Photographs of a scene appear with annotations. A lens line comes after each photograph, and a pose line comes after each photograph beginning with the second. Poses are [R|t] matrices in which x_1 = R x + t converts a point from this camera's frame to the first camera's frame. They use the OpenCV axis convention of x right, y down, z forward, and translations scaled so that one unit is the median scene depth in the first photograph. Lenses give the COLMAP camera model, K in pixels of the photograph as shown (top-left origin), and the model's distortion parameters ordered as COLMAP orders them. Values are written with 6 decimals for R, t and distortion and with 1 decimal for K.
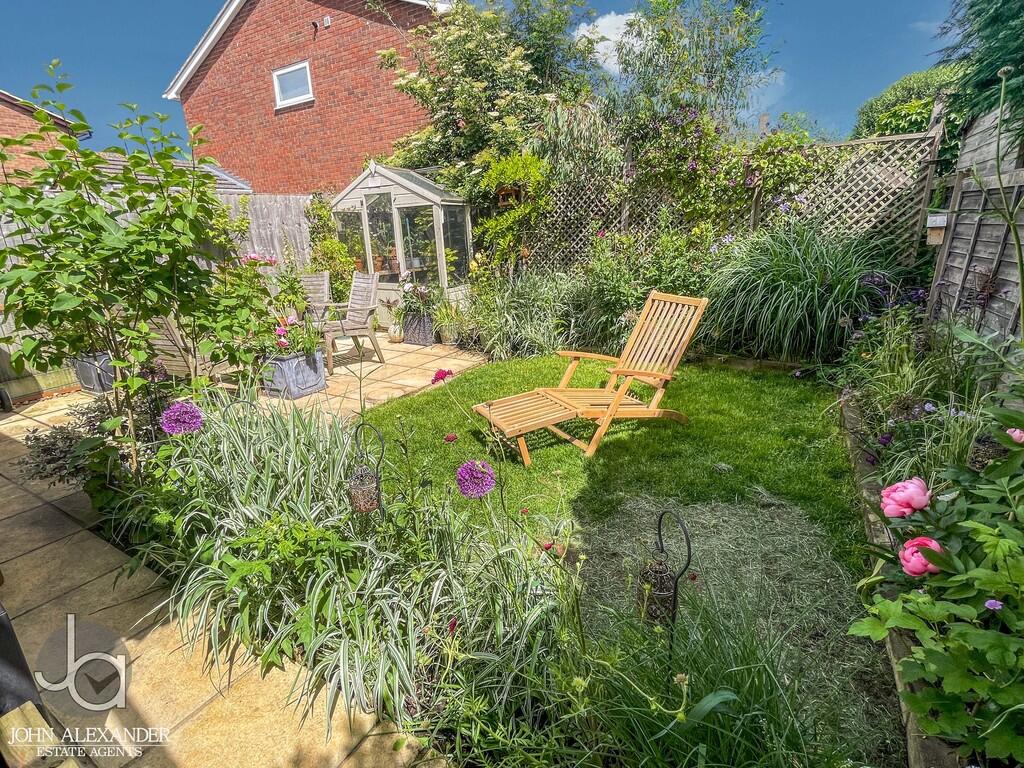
lens RADIAL K [[487.8, 0, 512.0], [0, 487.8, 384.0], [0, 0, 1]] dist [-0.000004, 0.000275]
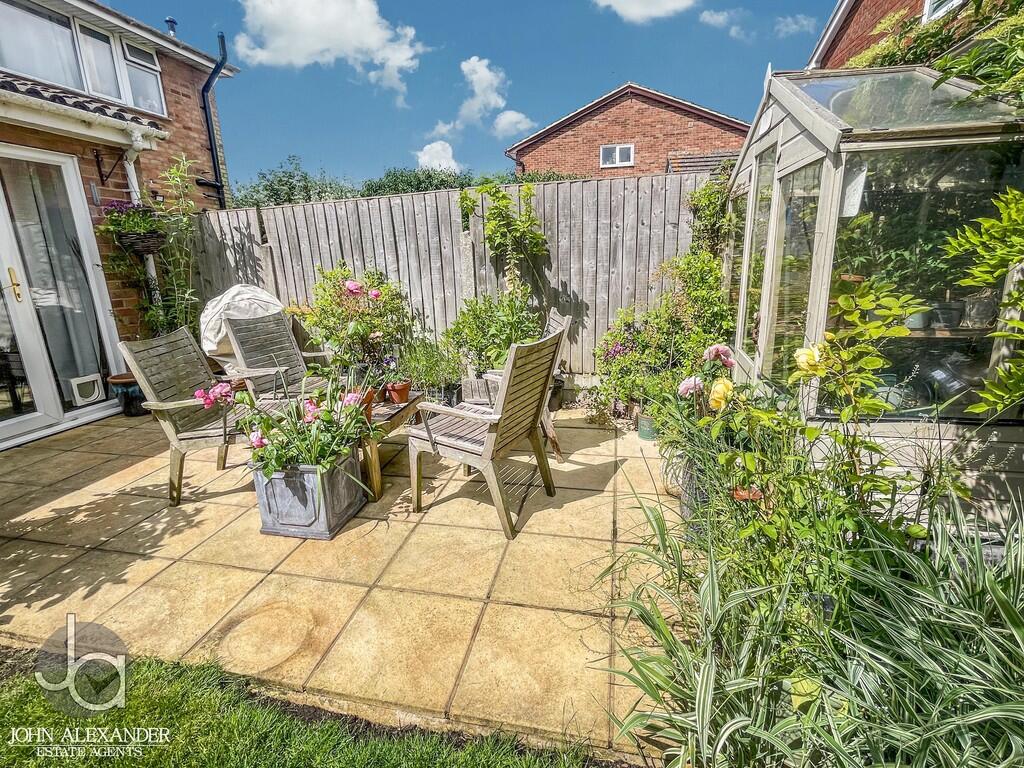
lens RADIAL K [[487.8, 0, 512.0], [0, 487.8, 384.0], [0, 0, 1]] dist [-0.000004, 0.000275]
pose [[0.317099, 0.280342, -0.906012, 0.100191], [-0.272323, 0.941998, 0.196165, -0.256800], [0.908454, 0.184524, 0.375050, 0.782516]]
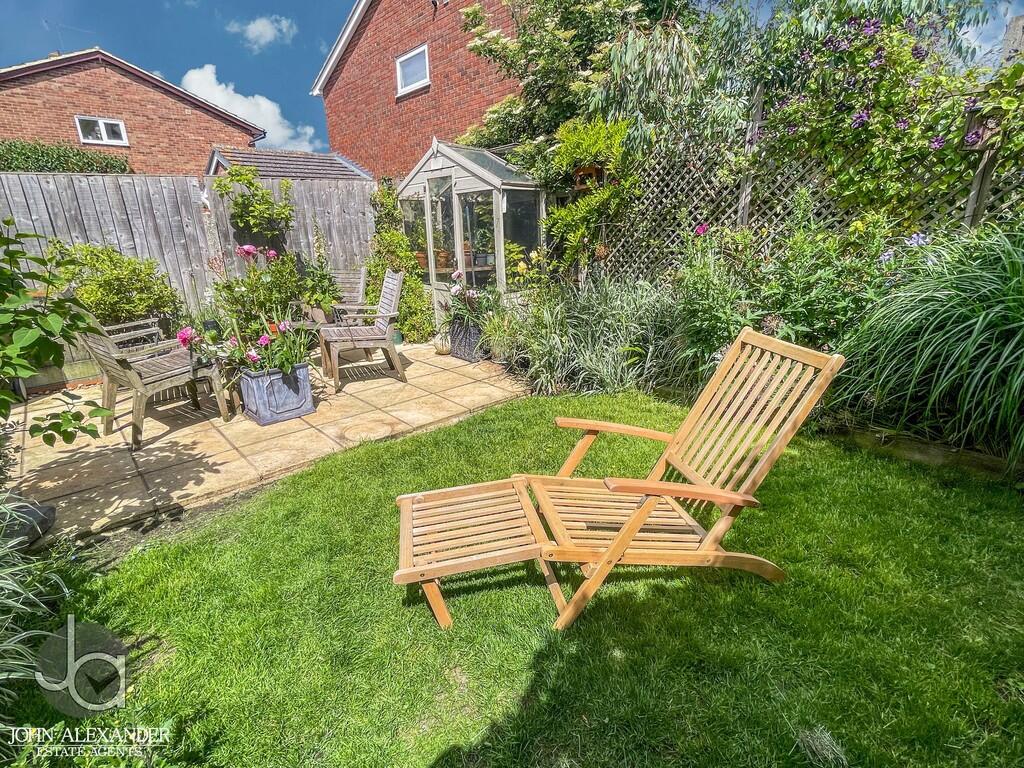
lens RADIAL K [[489.2, 0, 512.0], [0, 489.2, 384.0], [0, 0, 1]] dist [-0.011930, 0.009810]
pose [[0.957900, 0.100836, -0.268811, 0.125018], [-0.098102, 0.994896, 0.023620, -0.074660], [0.269821, 0.003745, 0.962903, 0.249971]]
